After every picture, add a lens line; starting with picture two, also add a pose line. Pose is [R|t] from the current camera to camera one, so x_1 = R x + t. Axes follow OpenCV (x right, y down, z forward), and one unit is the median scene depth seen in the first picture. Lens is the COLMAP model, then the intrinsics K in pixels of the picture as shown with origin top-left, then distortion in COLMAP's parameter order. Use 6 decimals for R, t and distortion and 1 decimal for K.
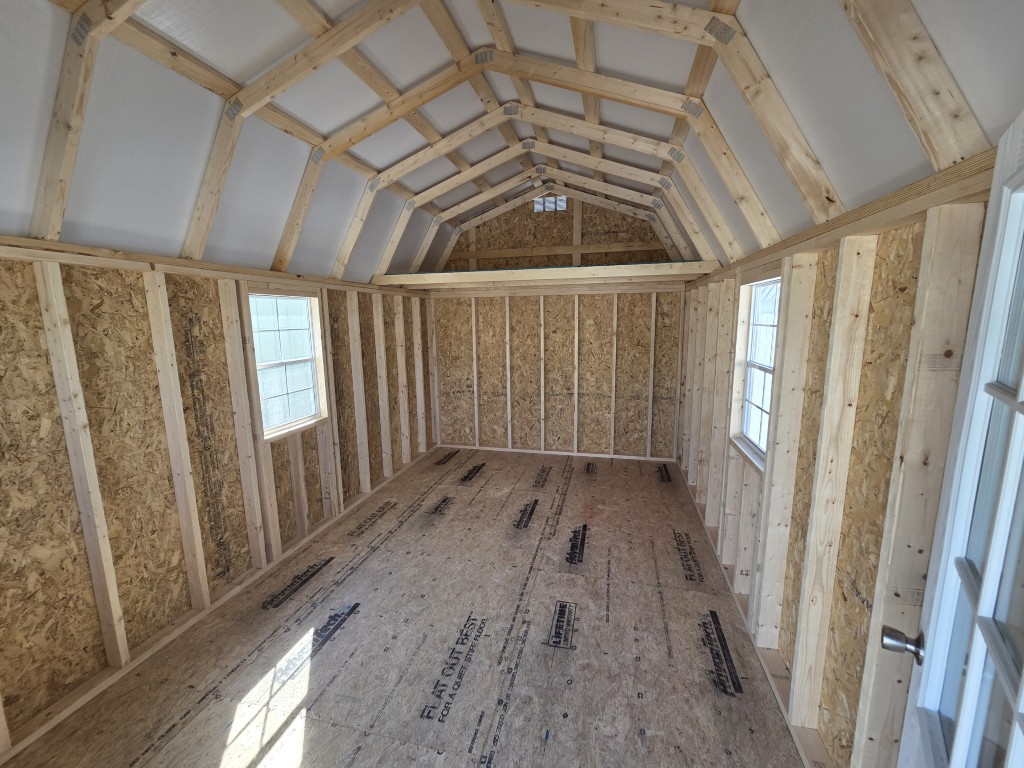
lens RADIAL K [[418.6, 0, 512.7], [0, 418.6, 383.9], [0, 0, 1]] dist [0.000325, 0.000845]
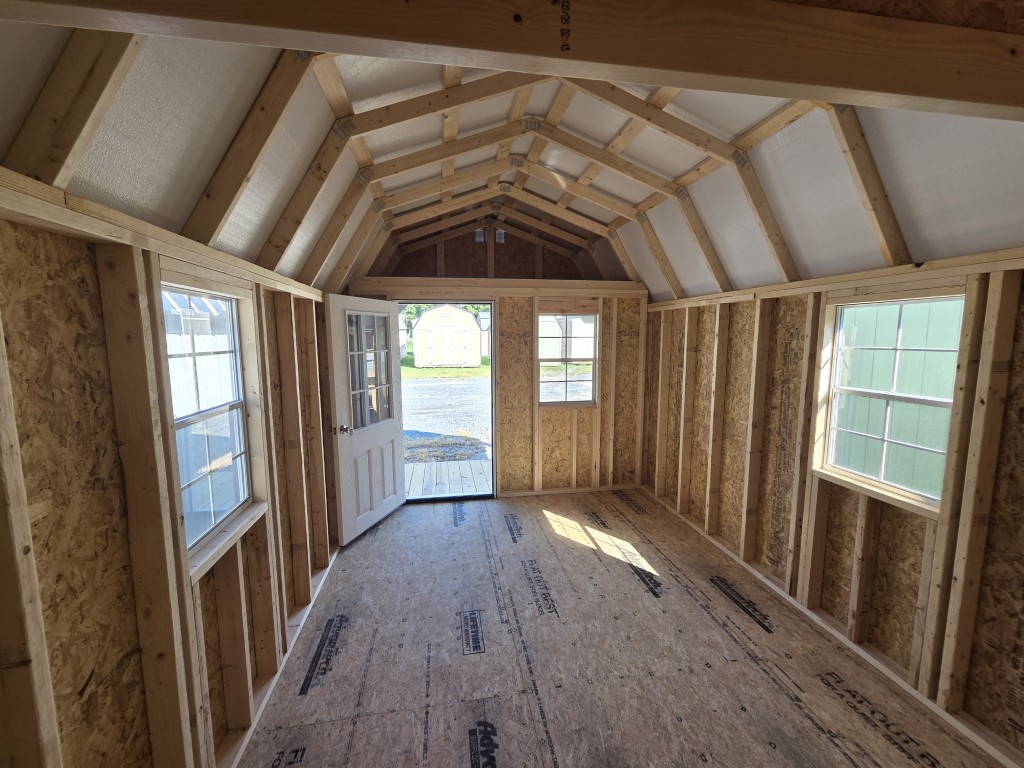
lens RADIAL K [[418.6, 0, 510.0], [0, 418.6, 385.5], [0, 0, 1]] dist [0.000325, 0.000845]
pose [[-0.919858, 0.061054, -0.387471, 0.251598], [-0.047851, 0.962969, 0.265334, -0.184960], [0.389322, 0.262610, -0.882873, 1.133891]]
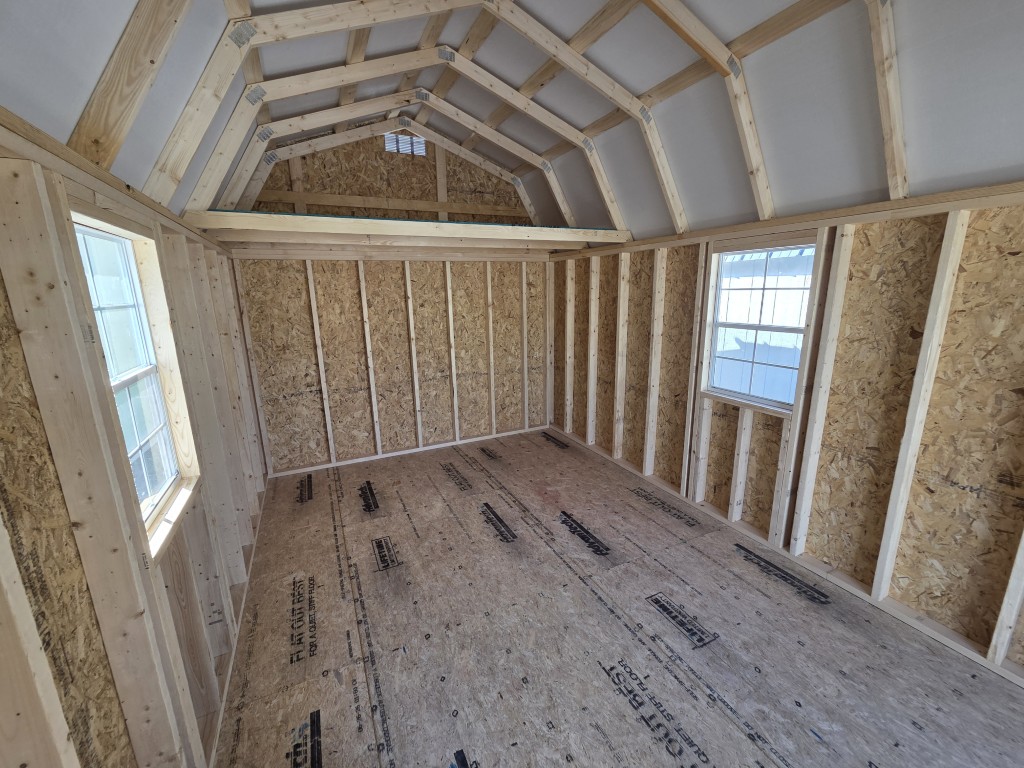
lens RADIAL K [[418.6, 0, 508.0], [0, 418.6, 384.1], [0, 0, 1]] dist [0.000325, 0.000845]
pose [[0.776130, -0.141782, 0.614427, -0.417911], [0.107736, 0.989883, 0.092331, -0.037688], [-0.621301, -0.005465, 0.783553, 0.326905]]
